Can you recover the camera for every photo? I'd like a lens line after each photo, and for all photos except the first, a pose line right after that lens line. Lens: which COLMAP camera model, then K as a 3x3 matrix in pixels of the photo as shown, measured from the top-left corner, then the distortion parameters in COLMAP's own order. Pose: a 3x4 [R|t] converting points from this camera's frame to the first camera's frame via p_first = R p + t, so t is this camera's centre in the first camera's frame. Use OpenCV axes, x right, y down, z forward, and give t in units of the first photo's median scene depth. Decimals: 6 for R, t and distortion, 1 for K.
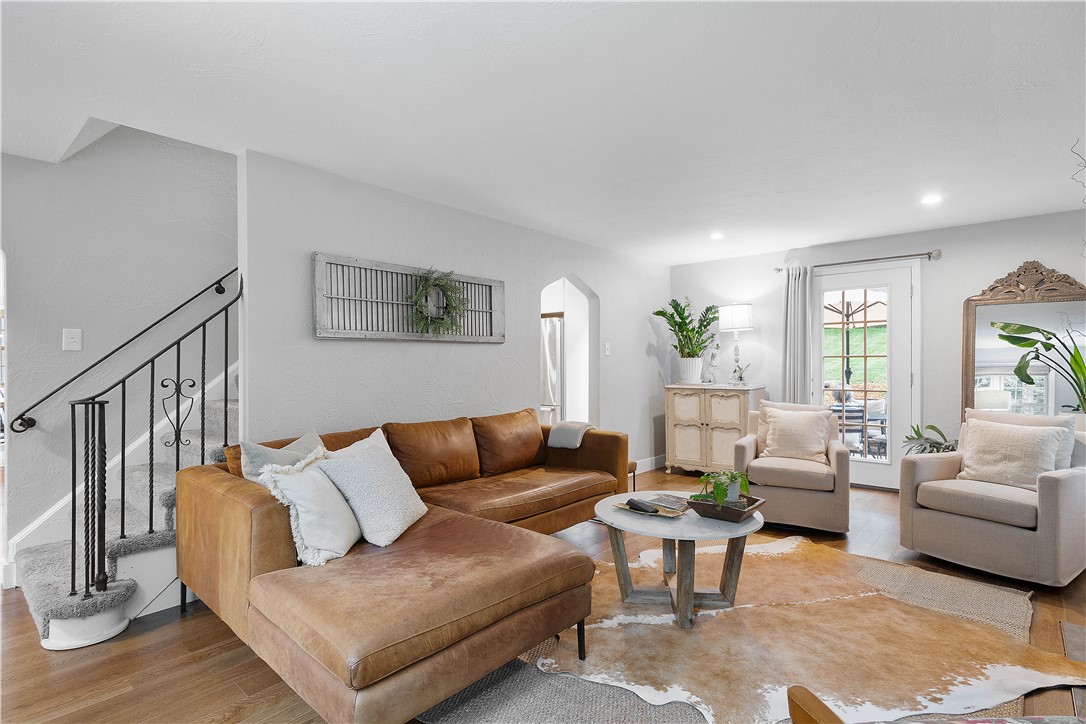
lens RADIAL K [[539.6, 0, 549.0], [0, 539.6, 362.4], [0, 0, 1]] dist [-0.004045, -0.000515]
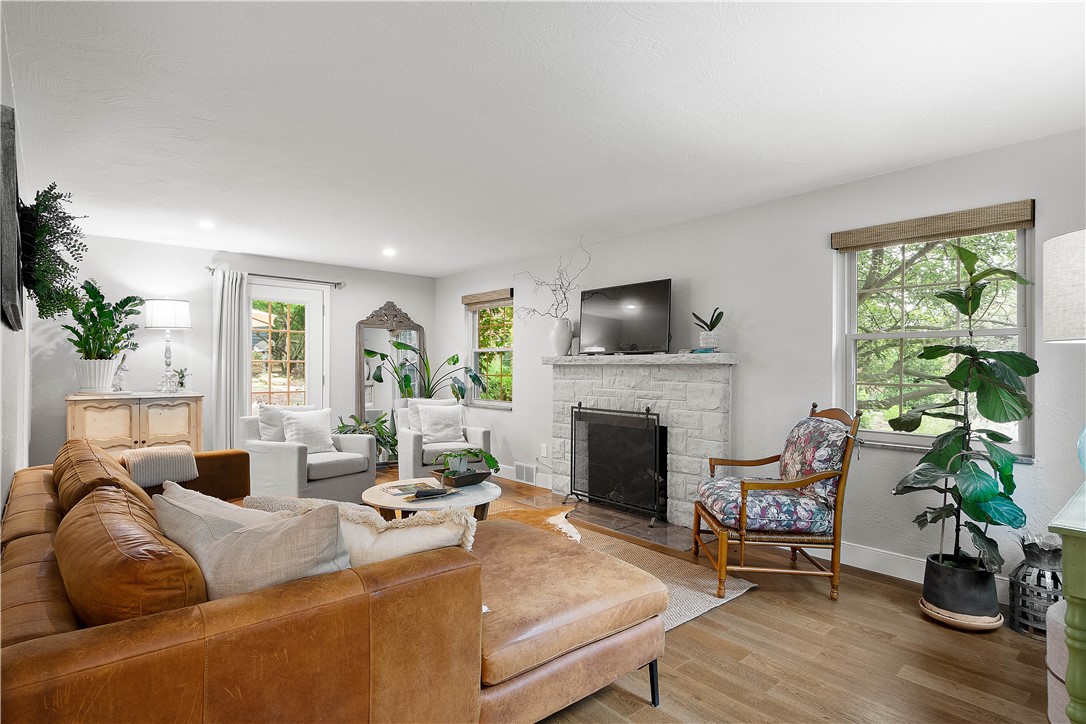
lens RADIAL K [[539.6, 0, 548.0], [0, 539.6, 366.1], [0, 0, 1]] dist [-0.004045, -0.000515]
pose [[0.127221, 0.008953, 0.991834, -0.642660], [-0.004322, 0.999955, -0.008472, 0.006837], [-0.991865, -0.003209, 0.127254, 0.418926]]
